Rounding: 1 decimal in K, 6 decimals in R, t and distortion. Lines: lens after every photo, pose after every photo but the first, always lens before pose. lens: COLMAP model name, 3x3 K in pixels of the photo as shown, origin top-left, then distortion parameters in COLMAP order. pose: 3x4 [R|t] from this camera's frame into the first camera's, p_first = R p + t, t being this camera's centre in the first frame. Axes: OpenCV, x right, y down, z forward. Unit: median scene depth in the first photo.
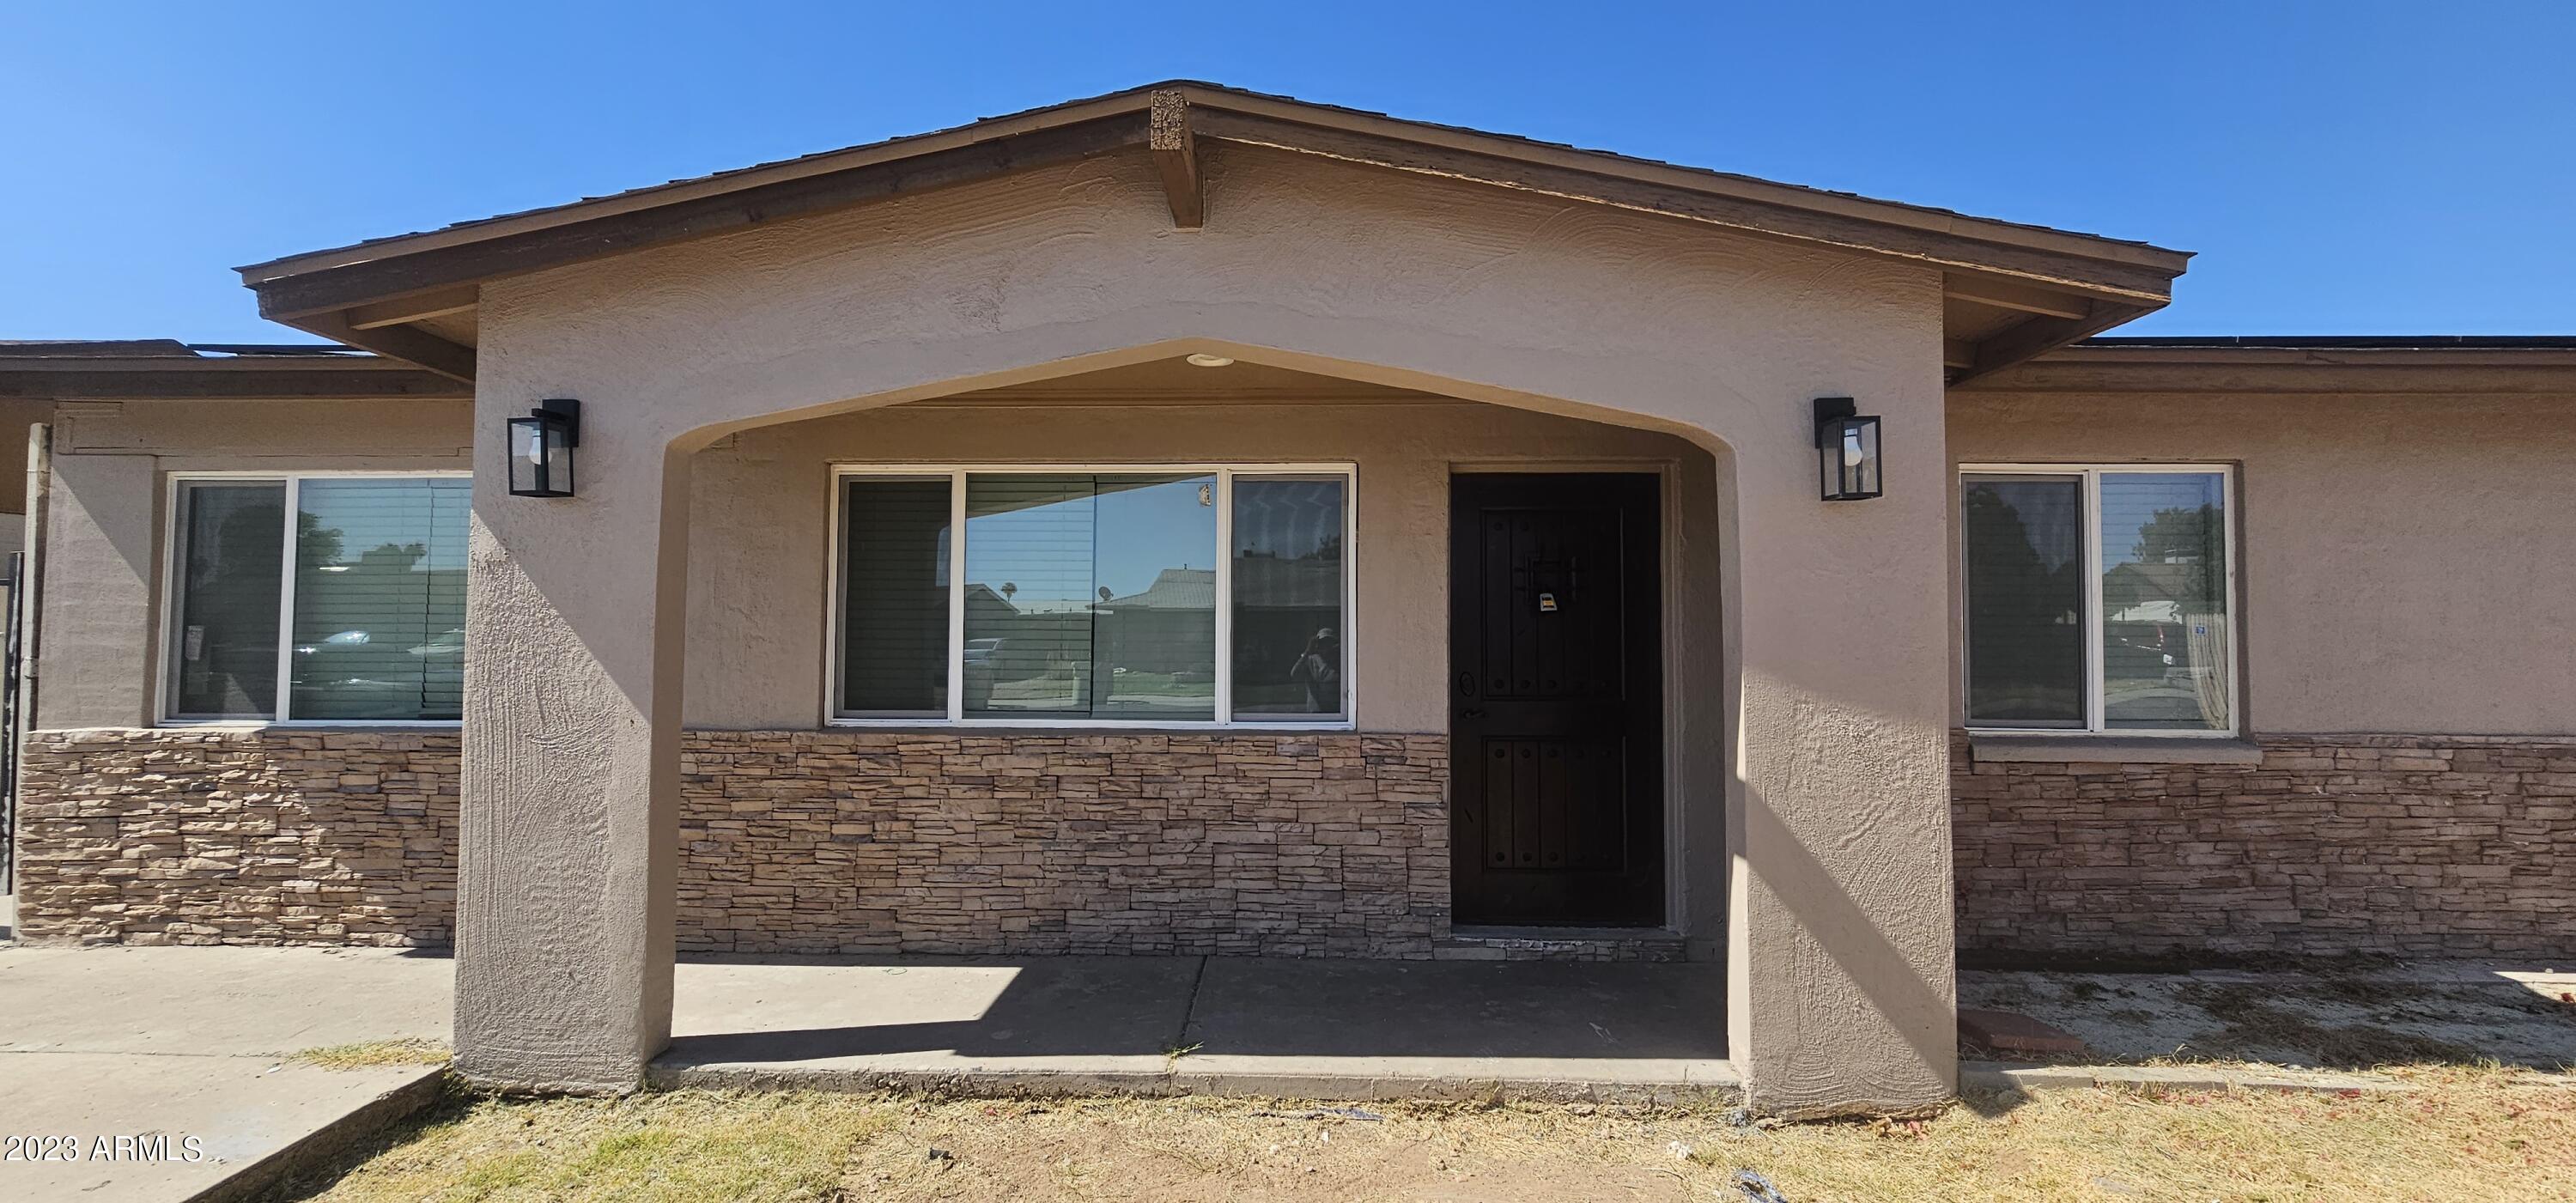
lens RADIAL K [[1050.5, 0, 1297.6], [0, 1050.5, 598.9], [0, 0, 1]] dist [-0.007006, 0.002503]
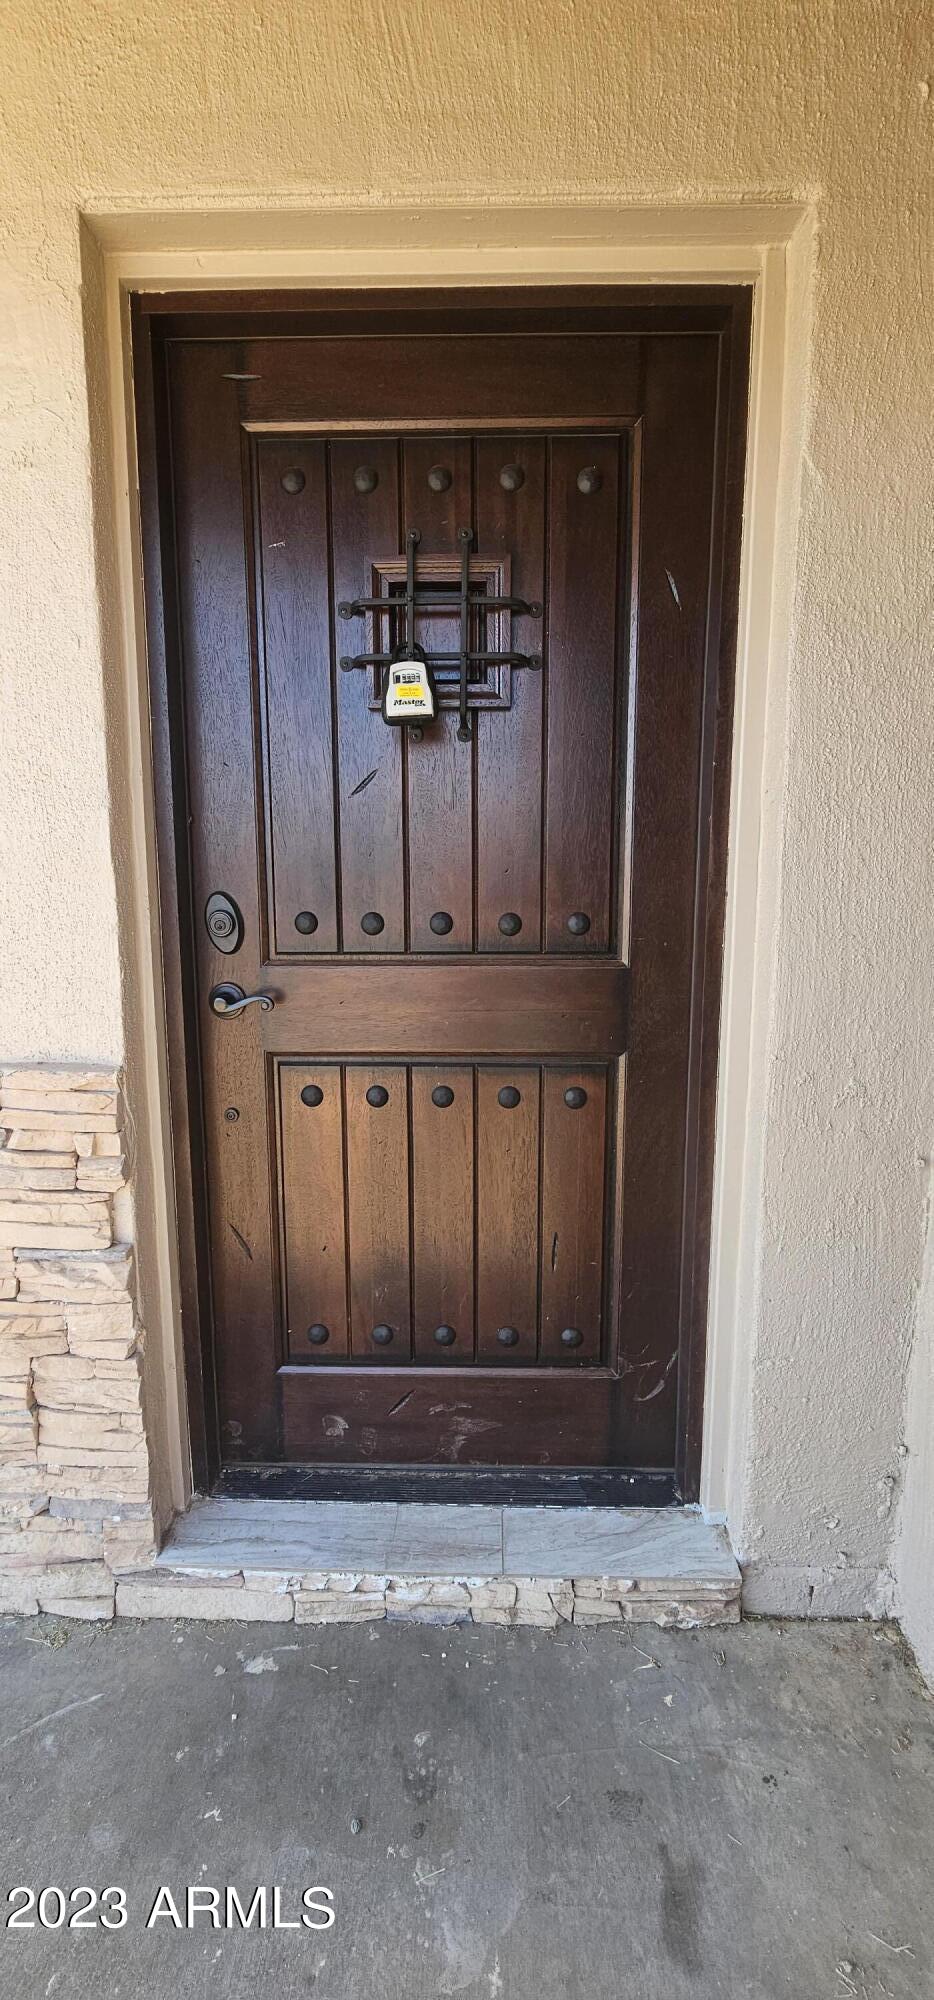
lens RADIAL K [[815.6, 0, 465.1], [0, 815.6, 998.8], [0, 0, 1]] dist [-0.007006, 0.002503]
pose [[0.999965, -0.006816, 0.004830, 0.256455], [0.005820, 0.983188, 0.182505, 0.055615], [-0.005993, -0.182470, 0.983193, 0.719407]]
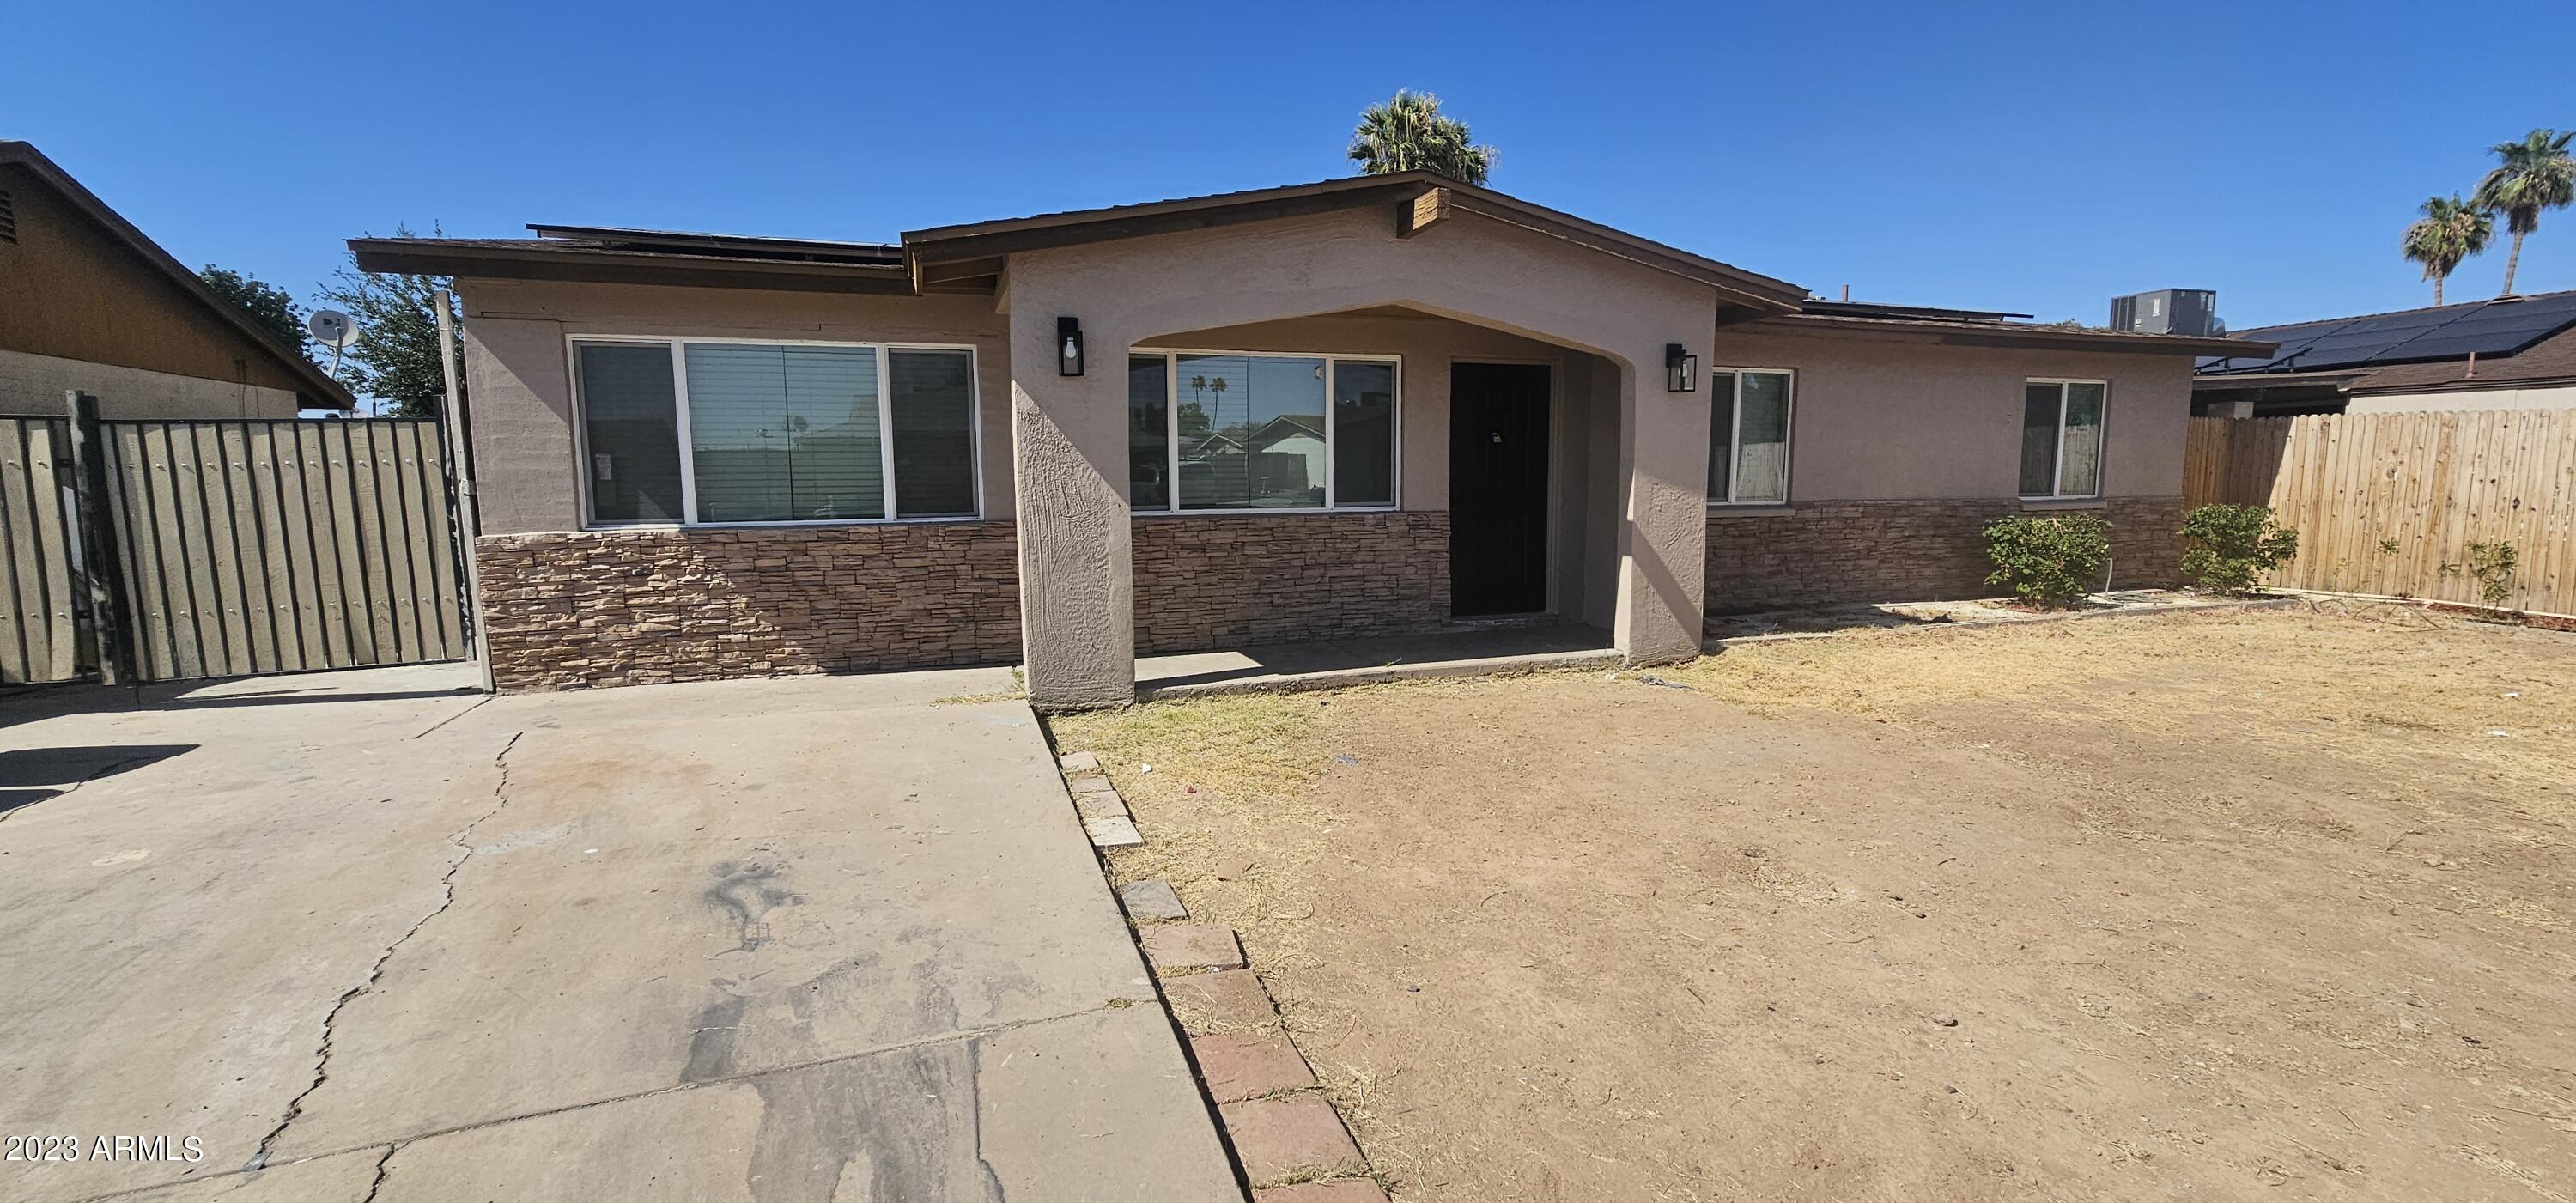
lens RADIAL K [[1050.5, 0, 1290.2], [0, 1050.5, 602.8], [0, 0, 1]] dist [-0.007006, 0.002503]
pose [[0.934156, -0.053299, 0.352863, -0.763203], [-0.004732, 0.986847, 0.161587, -0.007455], [-0.356835, -0.152617, 0.921617, -0.596016]]
